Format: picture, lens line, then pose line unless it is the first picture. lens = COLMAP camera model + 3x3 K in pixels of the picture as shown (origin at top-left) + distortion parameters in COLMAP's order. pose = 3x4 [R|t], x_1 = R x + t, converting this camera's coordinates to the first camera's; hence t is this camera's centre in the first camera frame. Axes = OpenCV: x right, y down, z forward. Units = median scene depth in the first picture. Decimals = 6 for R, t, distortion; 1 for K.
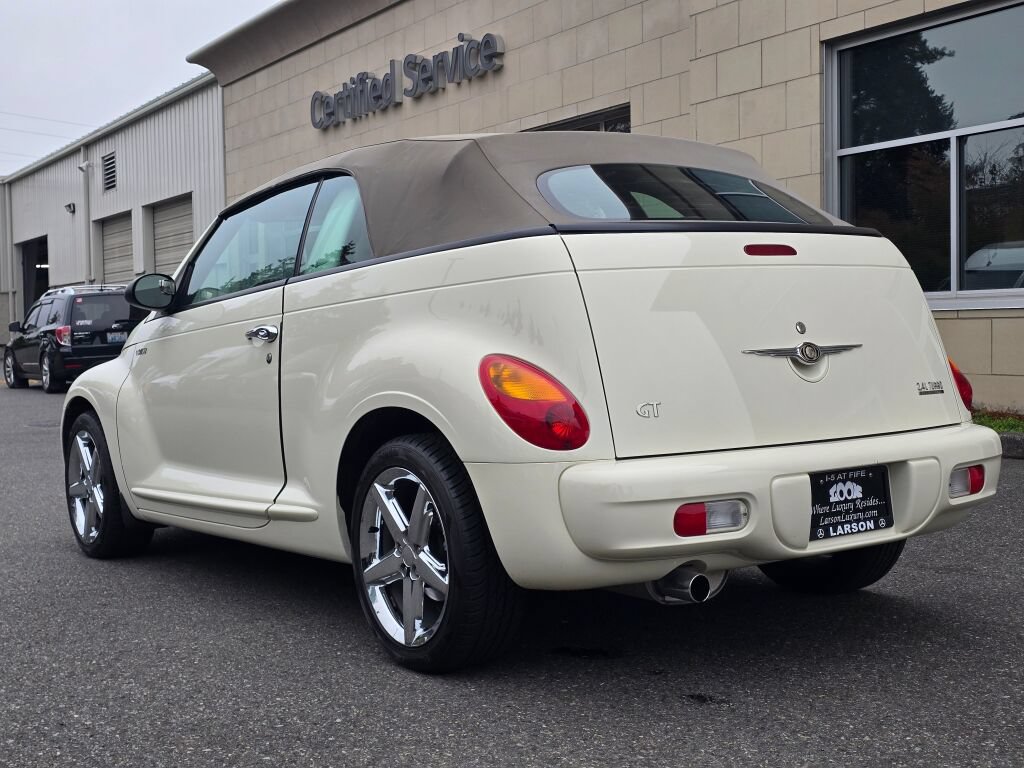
lens RADIAL K [[1317.7, 0, 500.6], [0, 1317.7, 377.7], [0, 0, 1]] dist [0.081882, 0.000000]
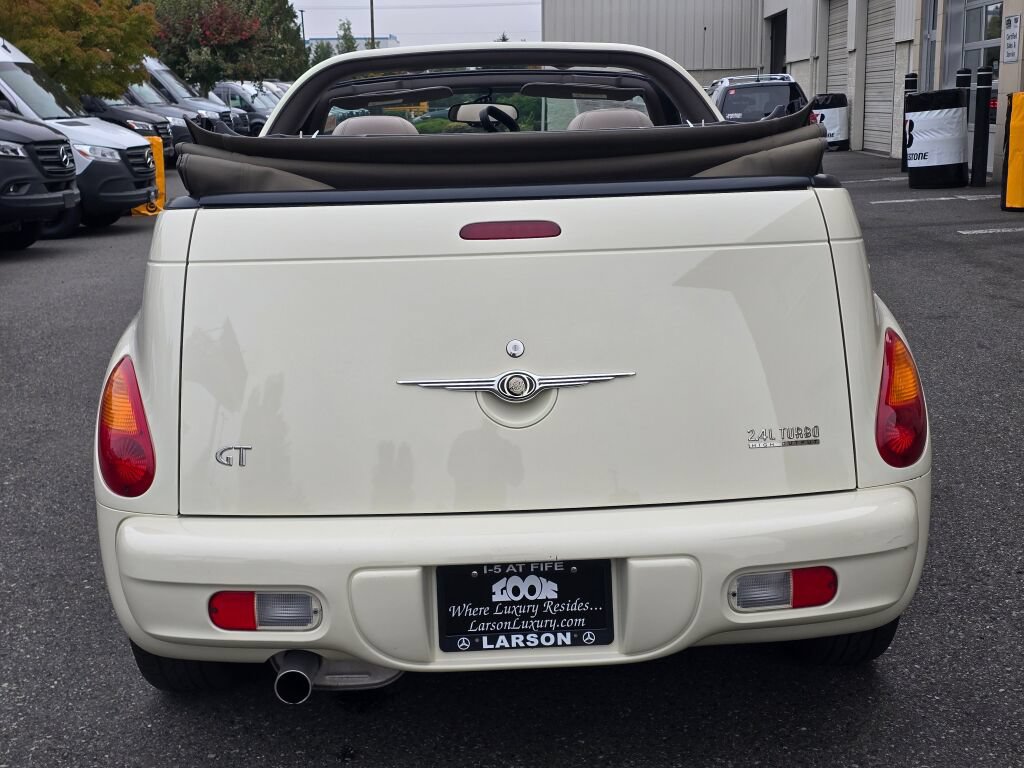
lens RADIAL K [[1317.7, 0, 503.0], [0, 1317.7, 412.2], [0, 0, 1]] dist [0.081882, 0.000000]
pose [[0.852437, 0.121084, -0.508615, 0.589125], [-0.021276, 0.980040, 0.197657, -0.144733], [0.522396, -0.157669, 0.837999, 0.407436]]
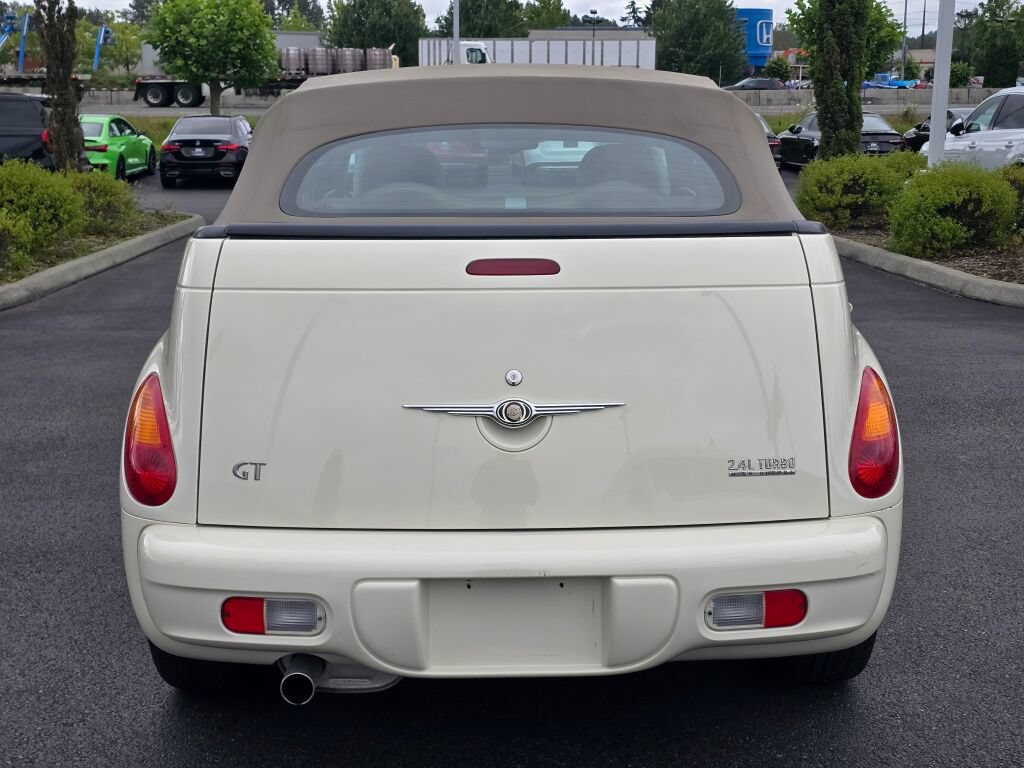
lens RADIAL K [[1317.7, 0, 519.6], [0, 1317.7, 382.1], [0, 0, 1]] dist [0.081882, 0.000000]
pose [[0.844916, 0.131733, -0.518425, 0.628492], [-0.046946, 0.983722, 0.173455, -0.168272], [0.532836, -0.122216, 0.837347, 0.373236]]
